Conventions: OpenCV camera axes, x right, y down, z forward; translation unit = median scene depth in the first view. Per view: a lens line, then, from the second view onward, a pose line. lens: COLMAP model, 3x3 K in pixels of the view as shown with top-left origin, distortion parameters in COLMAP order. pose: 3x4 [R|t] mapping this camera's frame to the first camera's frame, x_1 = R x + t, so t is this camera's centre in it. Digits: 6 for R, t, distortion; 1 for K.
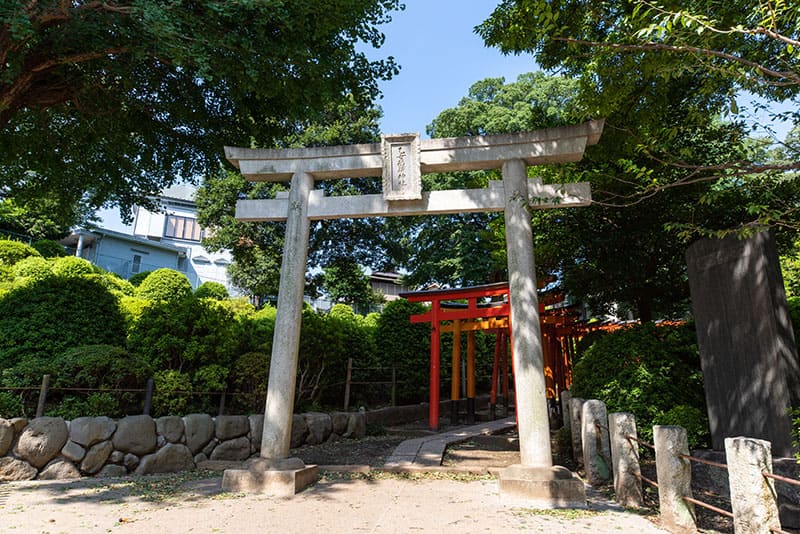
lens RADIAL K [[438.7, 0, 400.0], [0, 438.7, 267.0], [0, 0, 1]] dist [0.000762, 0.000397]
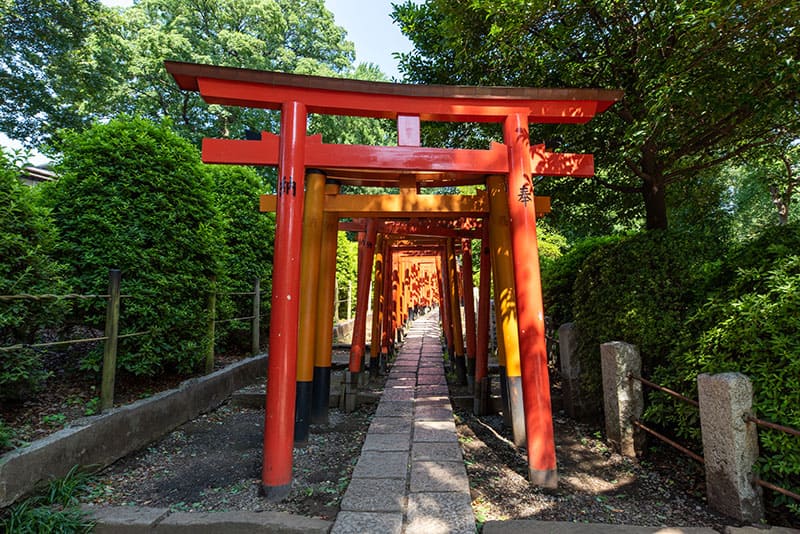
lens RADIAL K [[438.7, 0, 400.0], [0, 438.7, 267.0], [0, 0, 1]] dist [0.000762, 0.000397]
pose [[0.790697, 0.065058, 0.608741, -0.047176], [-0.167664, 0.979333, 0.113116, 0.128257], [-0.588802, -0.191505, 0.785263, 0.588113]]
